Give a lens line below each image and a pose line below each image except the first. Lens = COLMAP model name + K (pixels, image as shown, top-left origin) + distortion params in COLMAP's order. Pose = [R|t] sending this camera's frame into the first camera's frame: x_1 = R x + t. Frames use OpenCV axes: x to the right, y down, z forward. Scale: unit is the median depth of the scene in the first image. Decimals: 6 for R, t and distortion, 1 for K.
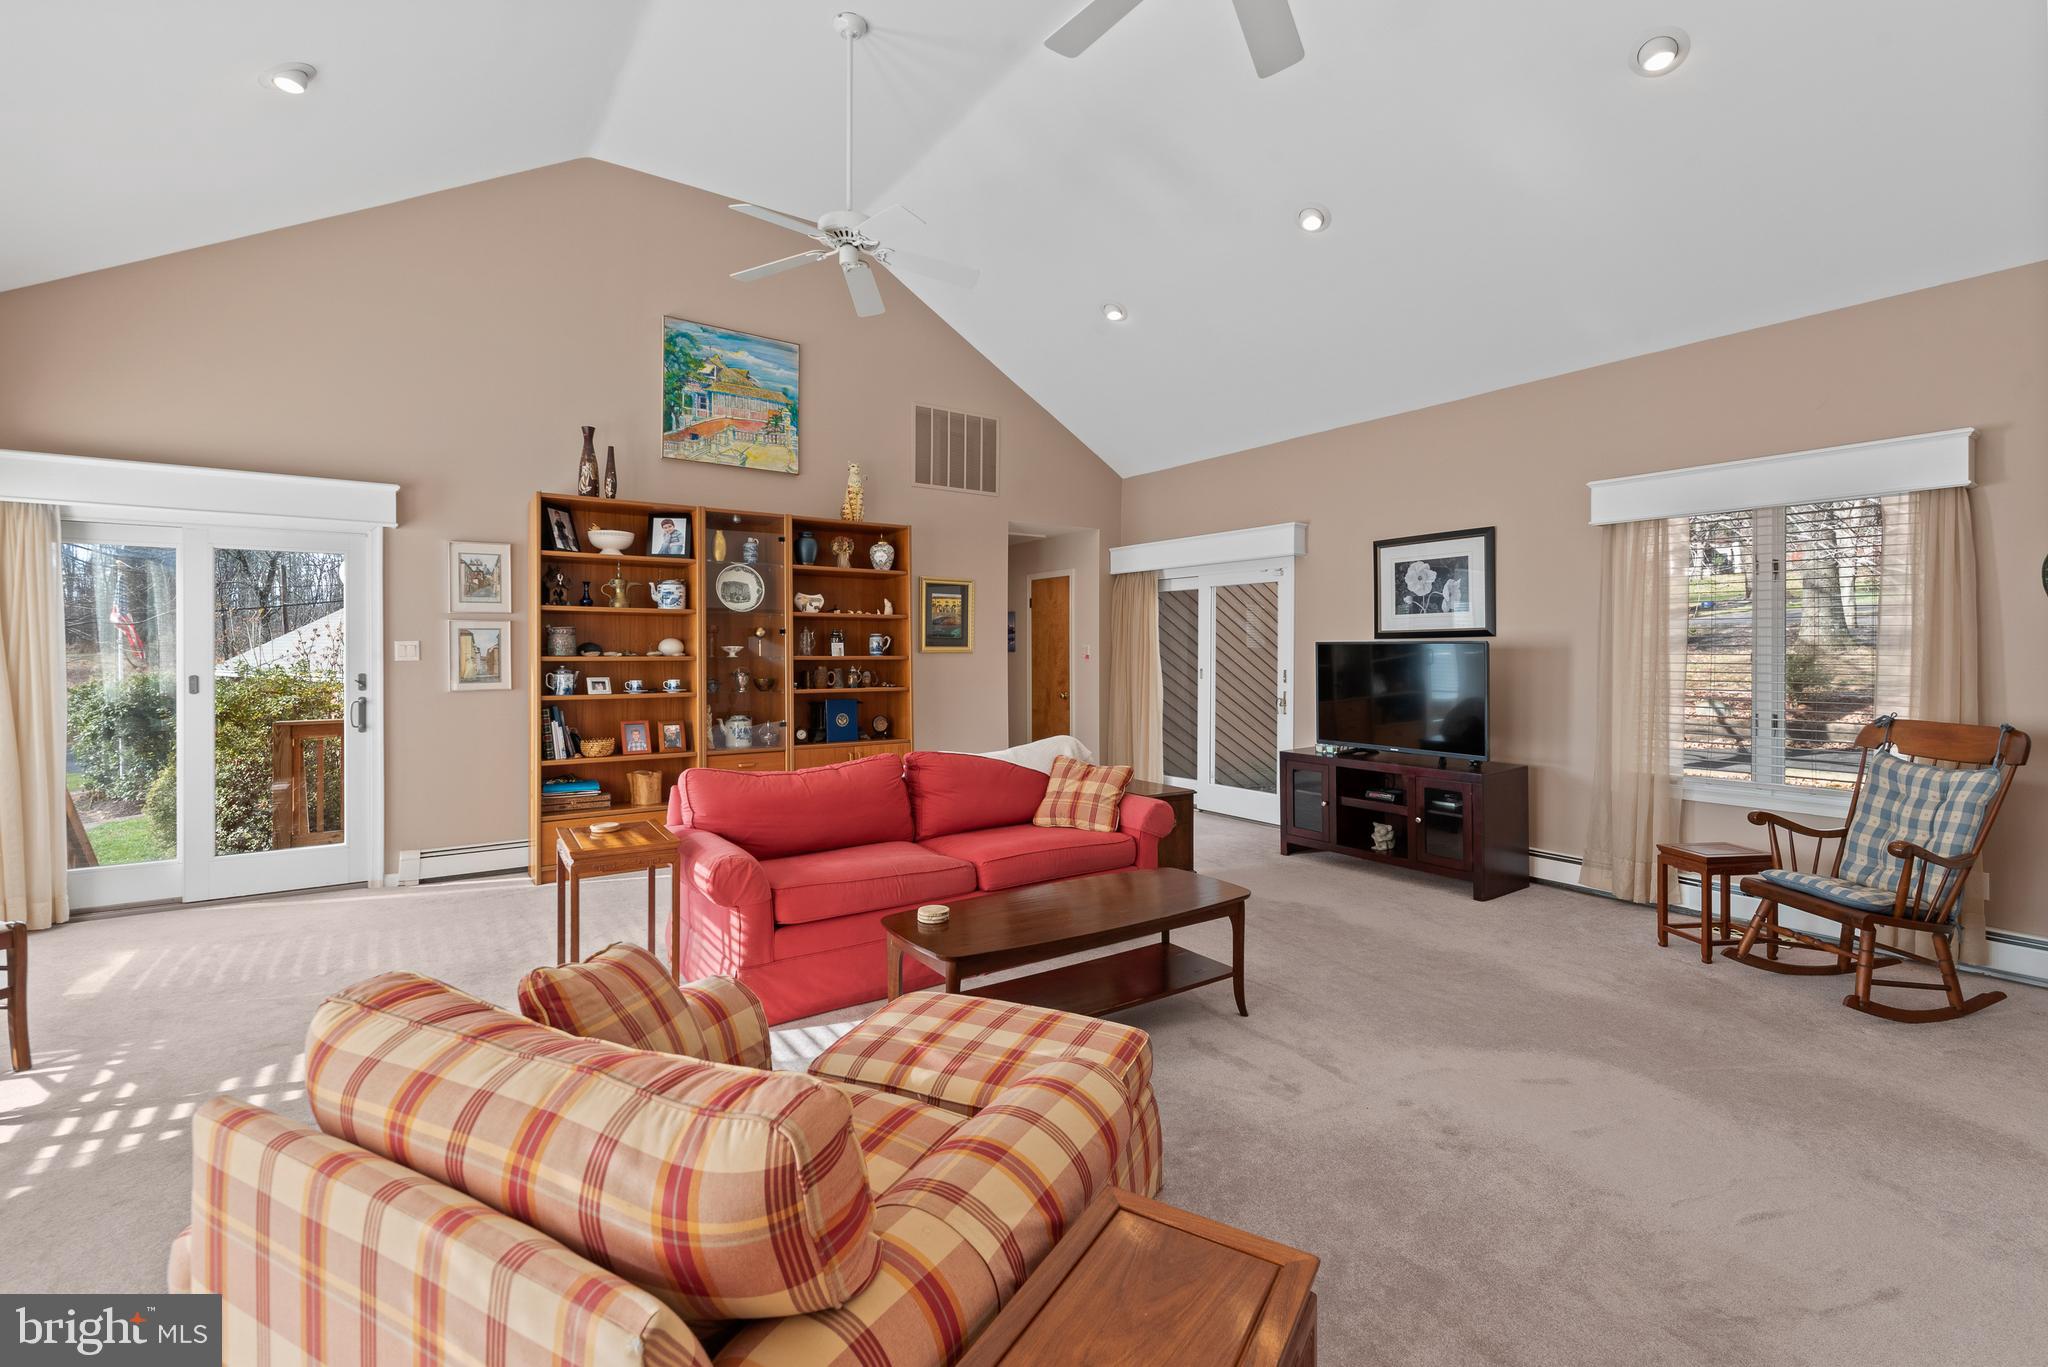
lens RADIAL K [[896.8, 0, 1018.4], [0, 896.8, 657.7], [0, 0, 1]] dist [-0.003569, -0.000309]
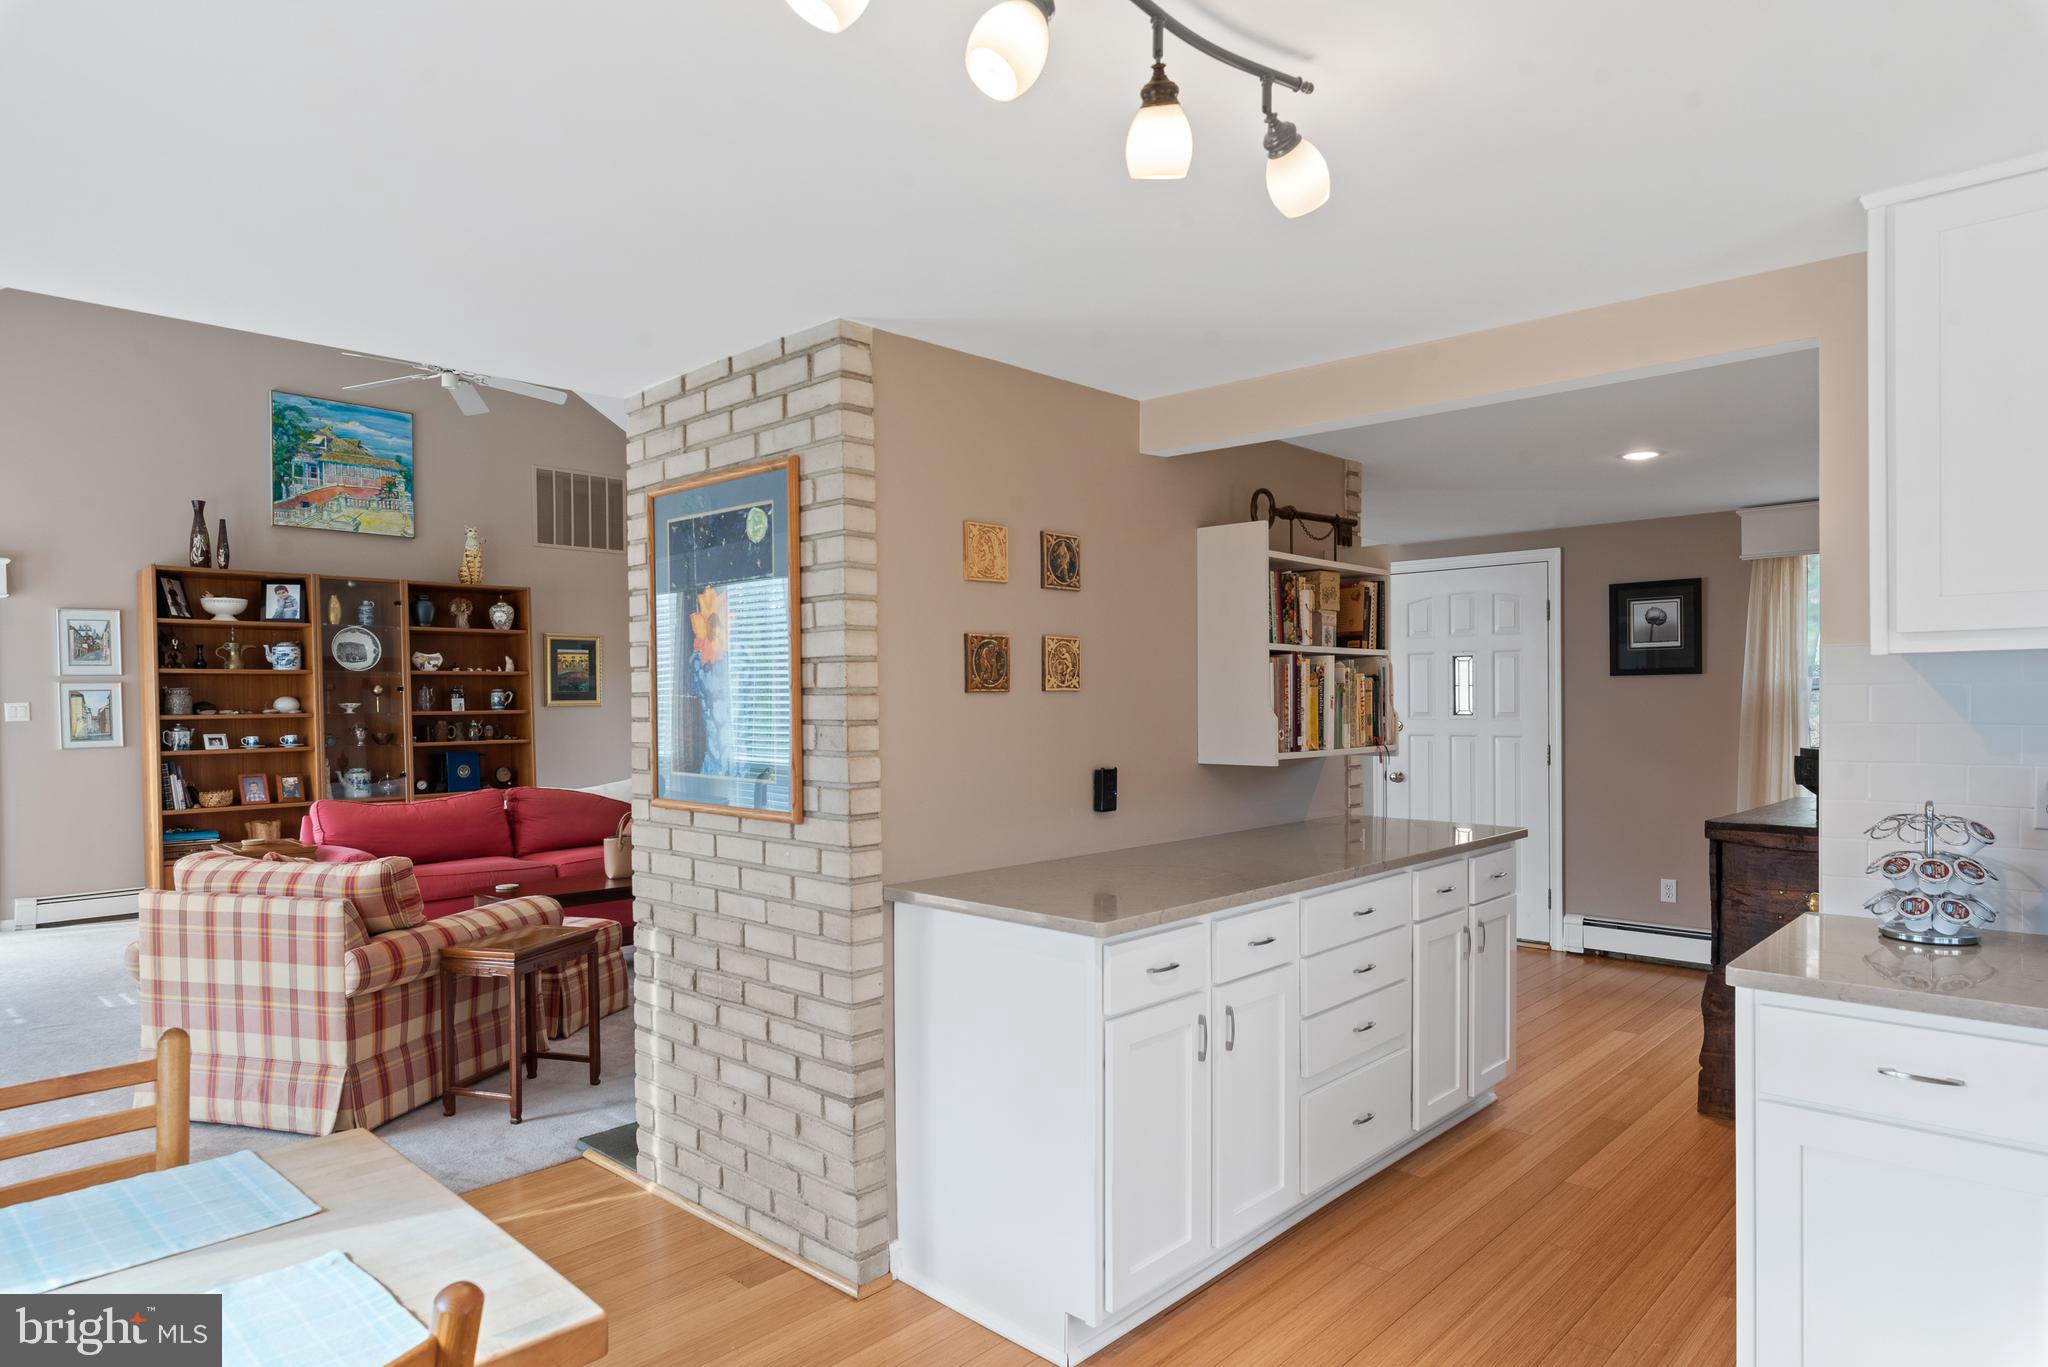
lens RADIAL K [[1198.7, 0, 1015.2], [0, 1198.7, 723.9], [0, 0, 1]] dist [0.003956, -0.000900]
pose [[0.978769, -0.016316, 0.204316, 0.169084], [0.013630, 0.999801, 0.014549, 0.001905], [-0.204513, -0.011456, 0.978797, -0.576502]]
